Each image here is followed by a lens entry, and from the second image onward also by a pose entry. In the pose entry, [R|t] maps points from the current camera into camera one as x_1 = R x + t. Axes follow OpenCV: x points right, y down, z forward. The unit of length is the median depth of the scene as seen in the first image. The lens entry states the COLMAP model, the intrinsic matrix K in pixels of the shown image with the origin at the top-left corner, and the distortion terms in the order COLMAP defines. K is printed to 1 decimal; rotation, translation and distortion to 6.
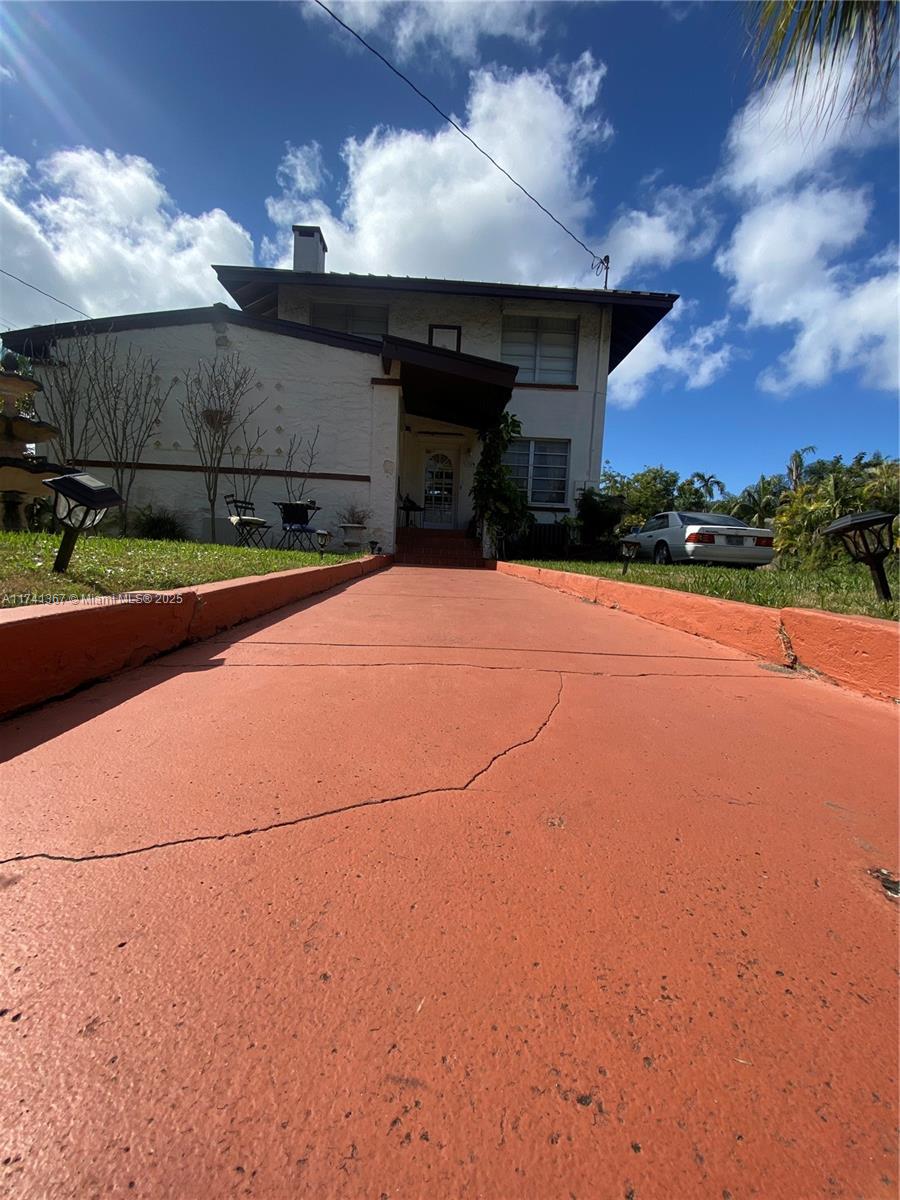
lens RADIAL K [[482.6, 0, 450.0], [0, 482.6, 600.0], [0, 0, 1]] dist [-0.007691, -0.000198]
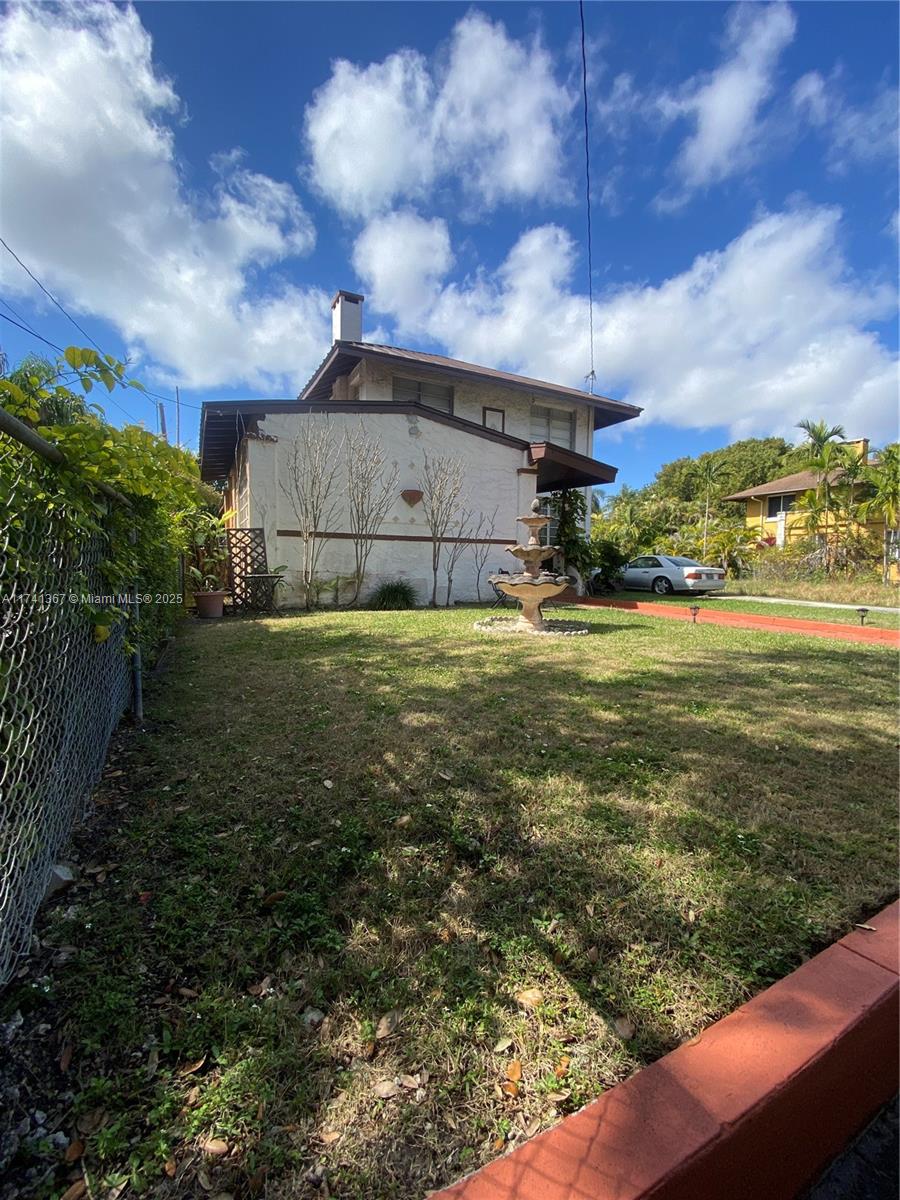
lens RADIAL K [[482.6, 0, 450.0], [0, 482.6, 600.0], [0, 0, 1]] dist [-0.007691, -0.000198]
pose [[0.911666, -0.058952, 0.406682, -0.870030], [0.061414, 0.998088, 0.007010, -0.106360], [-0.406318, 0.018585, 0.913543, -0.141436]]
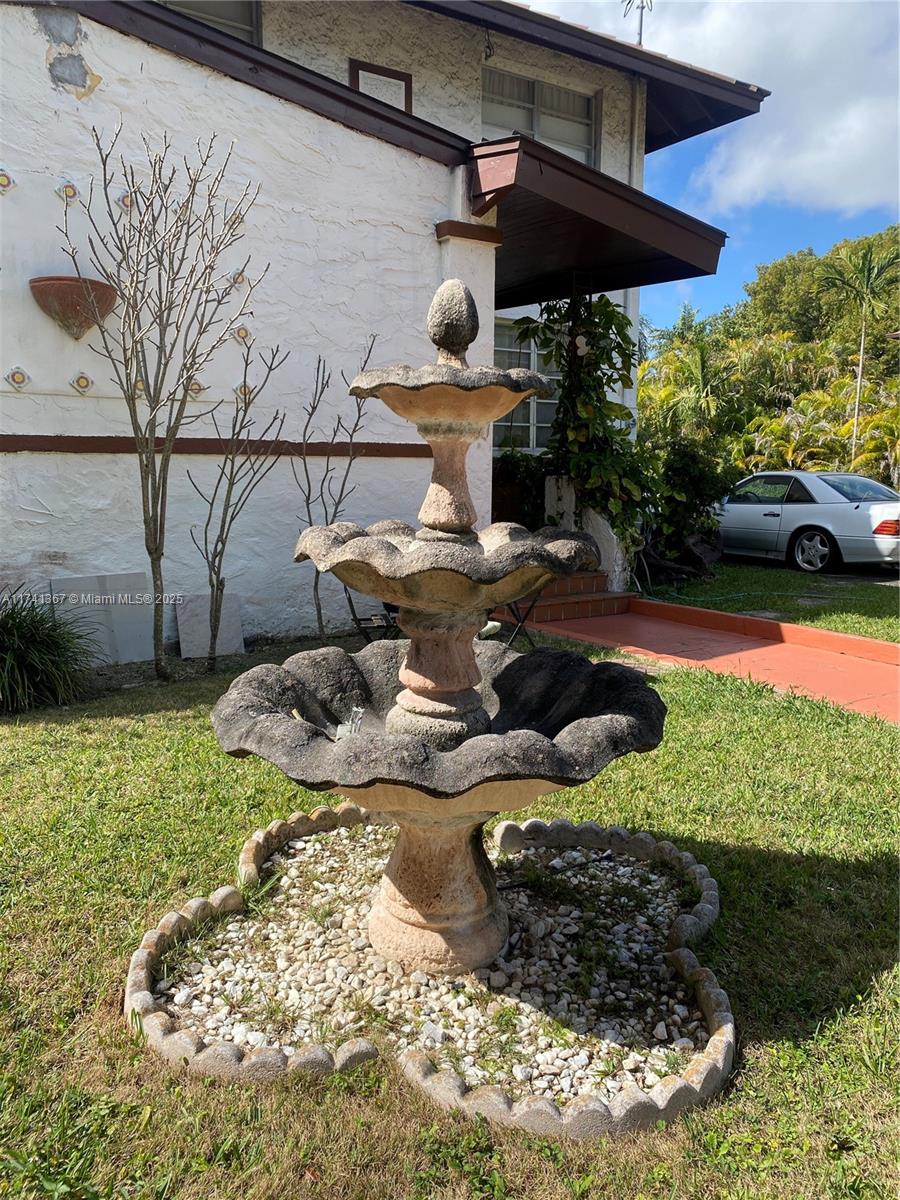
lens RADIAL K [[933.8, 0, 450.0], [0, 933.8, 600.0], [0, 0, 1]] dist [0.000125, 0.002880]
pose [[0.860238, -0.104944, 0.498975, -0.591205], [0.072509, 0.993823, 0.084014, -0.177236], [-0.504710, -0.036092, 0.862534, 0.235720]]
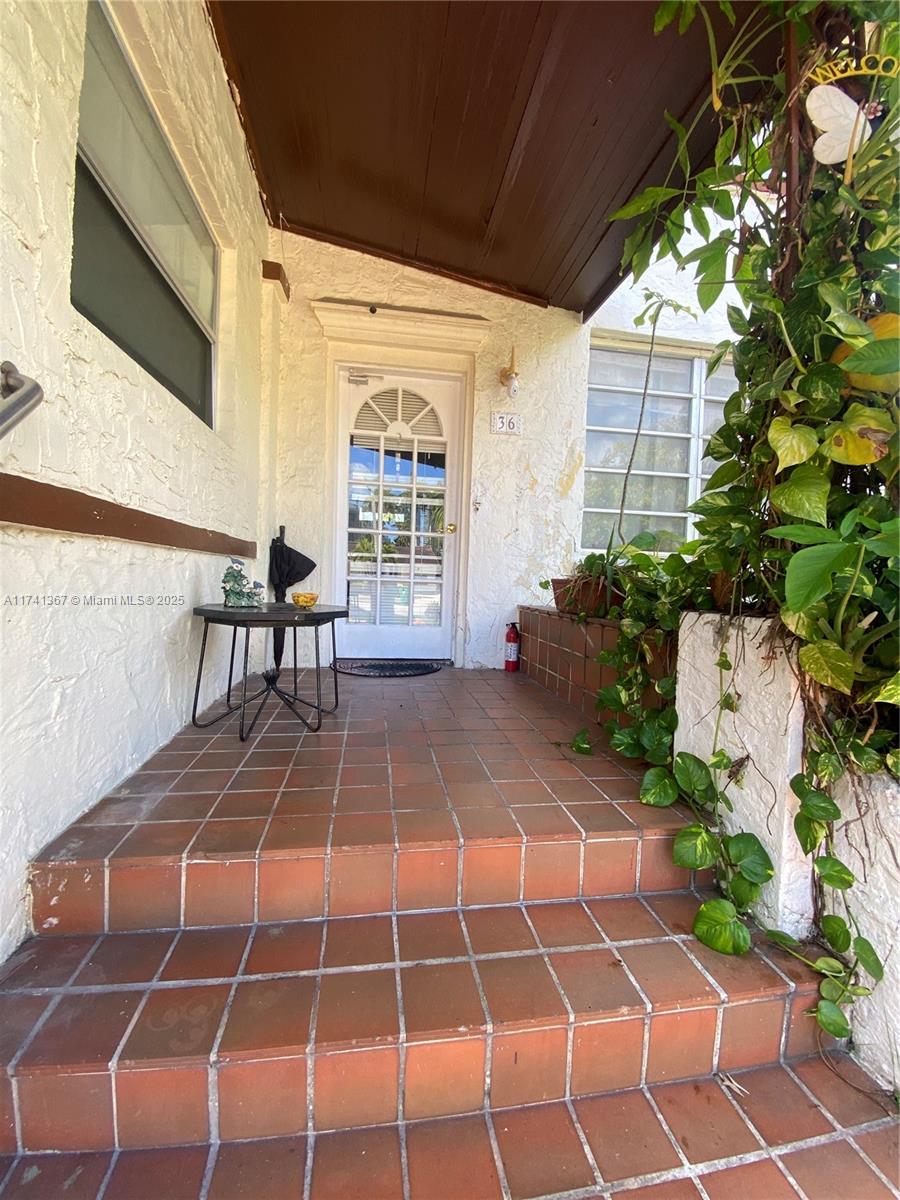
lens RADIAL K [[482.6, 0, 450.0], [0, 482.6, 600.0], [0, 0, 1]] dist [-0.007691, -0.000198]
pose [[0.995357, -0.020407, 0.094068, -0.028213], [0.024095, 0.998978, -0.038232, -0.222102], [-0.093192, 0.040321, 0.994831, 0.968751]]
